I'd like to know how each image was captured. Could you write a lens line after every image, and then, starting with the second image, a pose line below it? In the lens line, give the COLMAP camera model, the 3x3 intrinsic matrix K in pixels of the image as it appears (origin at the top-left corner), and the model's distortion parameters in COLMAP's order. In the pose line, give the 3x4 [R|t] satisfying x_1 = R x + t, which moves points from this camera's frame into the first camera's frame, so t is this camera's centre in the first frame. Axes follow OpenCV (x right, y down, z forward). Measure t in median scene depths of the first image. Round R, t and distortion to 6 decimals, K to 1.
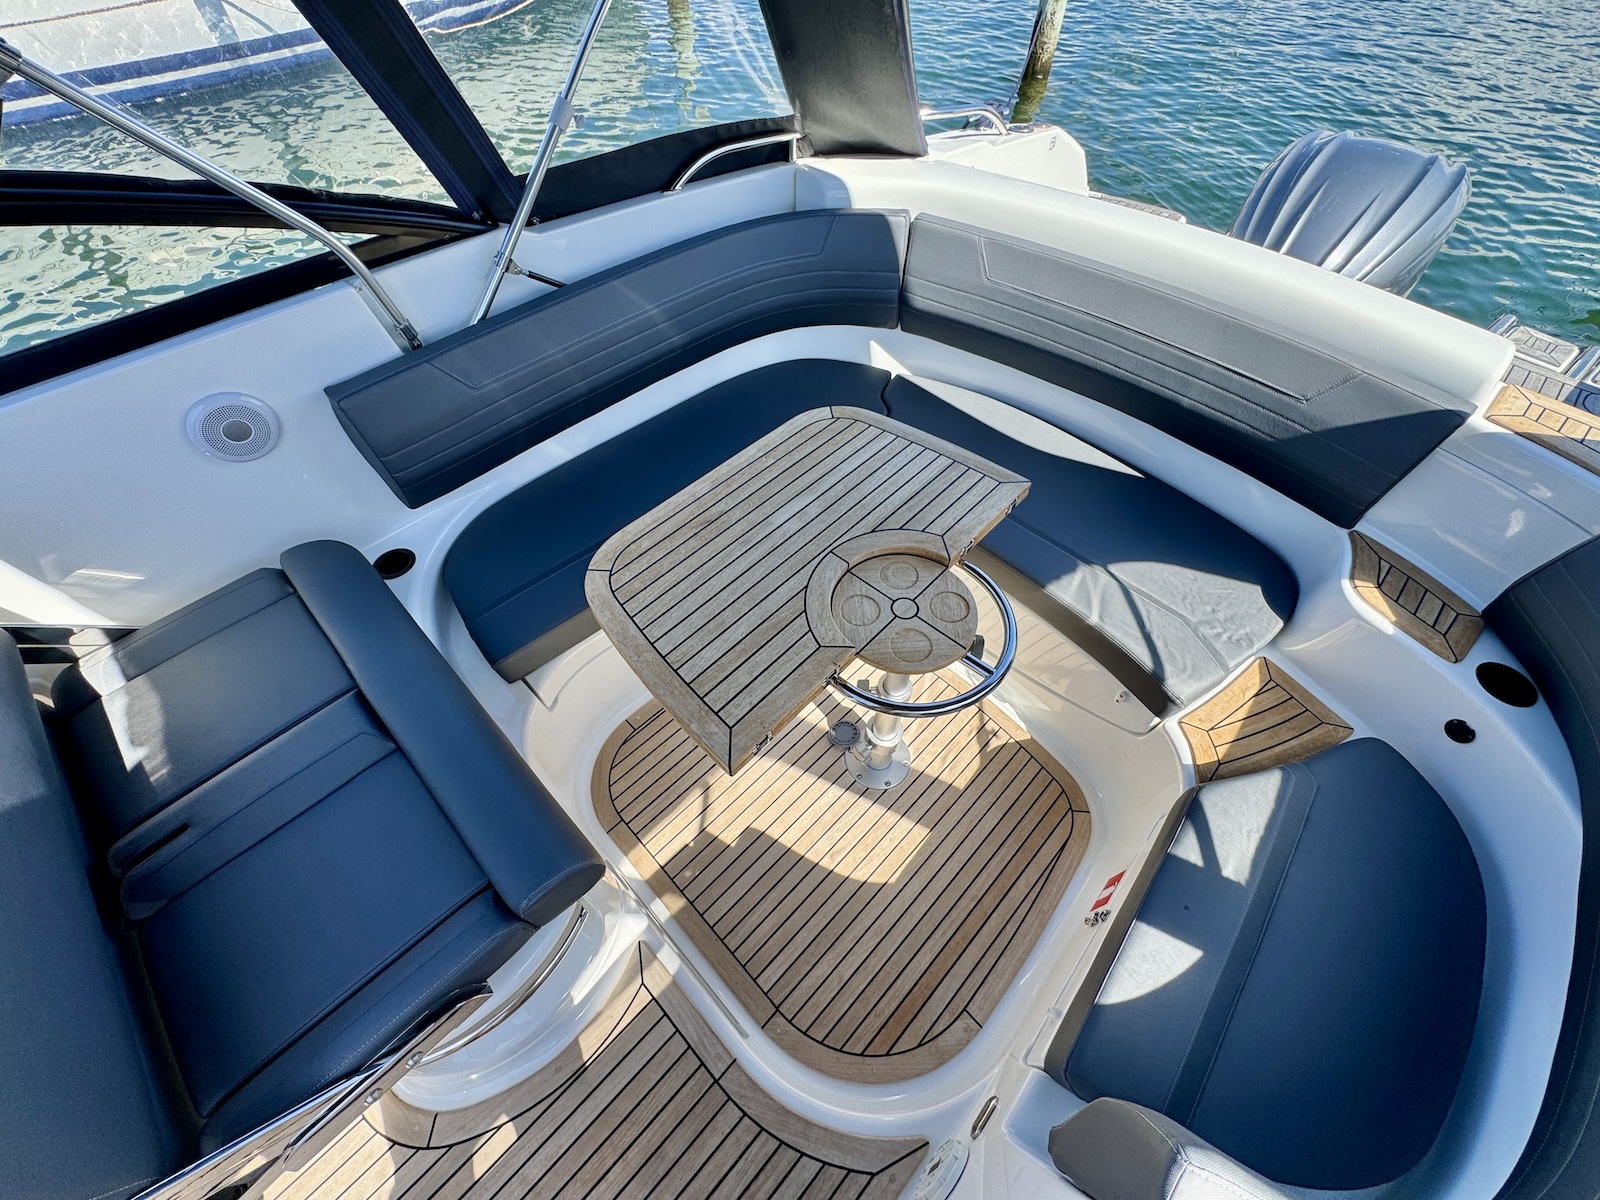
lens RADIAL K [[644.3, 0, 798.2], [0, 644.3, 598.1], [0, 0, 1]] dist [-0.003082, 0.000796]
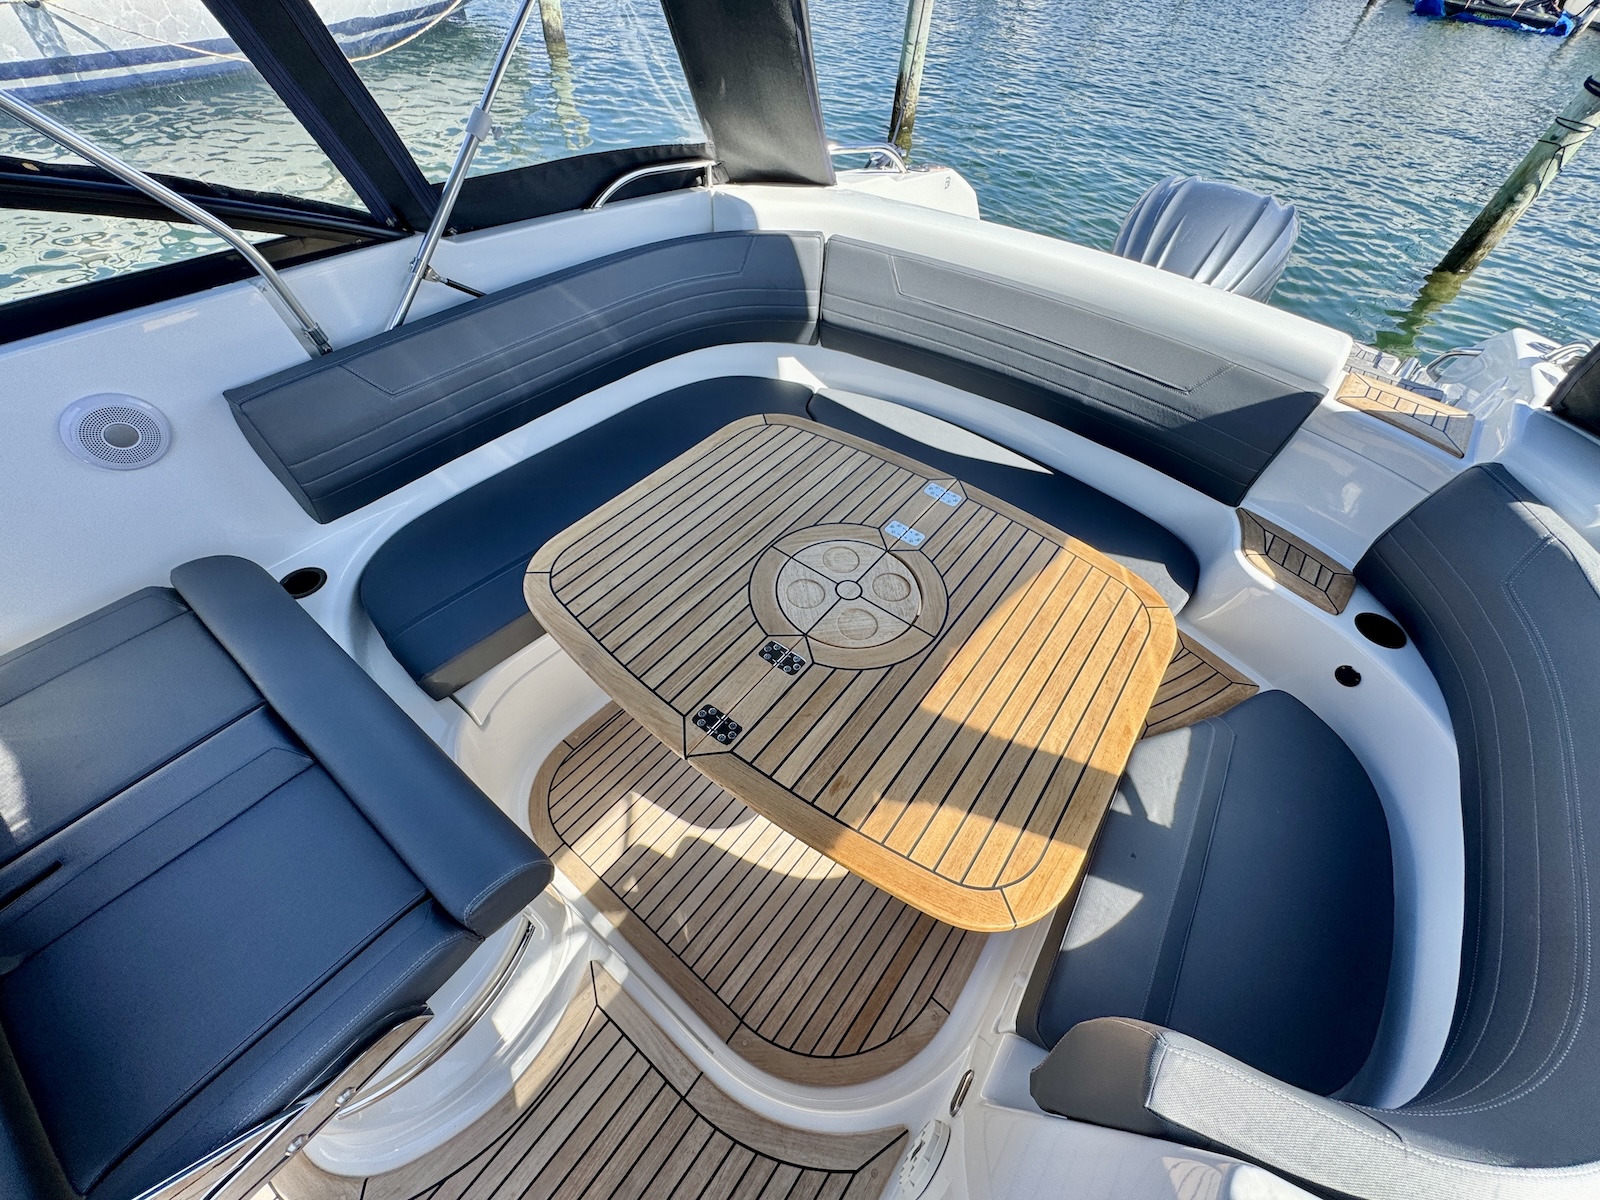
lens RADIAL K [[644.3, 0, 798.4], [0, 644.3, 597.3], [0, 0, 1]] dist [-0.003082, 0.000796]
pose [[0.992144, -0.052884, 0.113376, -0.023563], [0.060516, 0.996051, -0.064961, 0.078740], [-0.109493, 0.071312, 0.991426, -0.002304]]
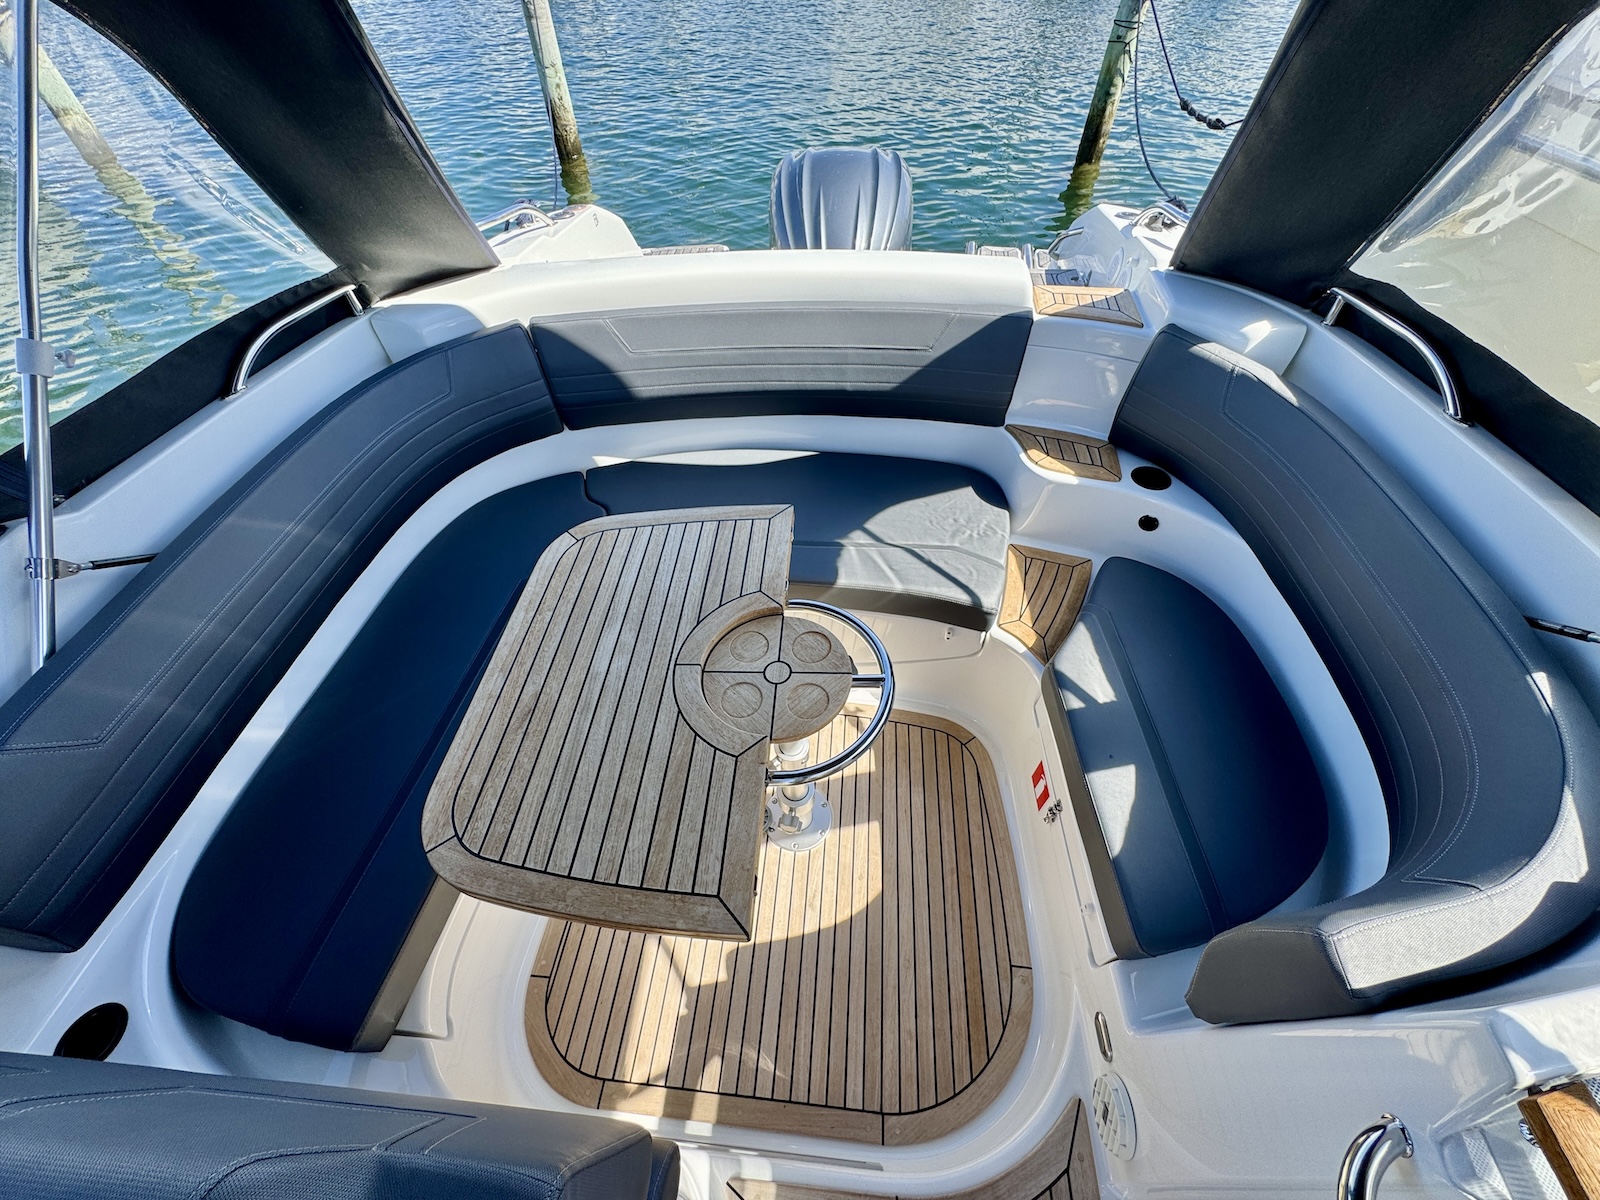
lens RADIAL K [[644.3, 0, 801.9], [0, 644.3, 598.8], [0, 0, 1]] dist [-0.003082, 0.000796]
pose [[0.767194, -0.498411, 0.403732, -0.124659], [0.529424, 0.847409, 0.040092, -0.084671], [-0.362108, 0.182987, 0.913998, 0.063374]]
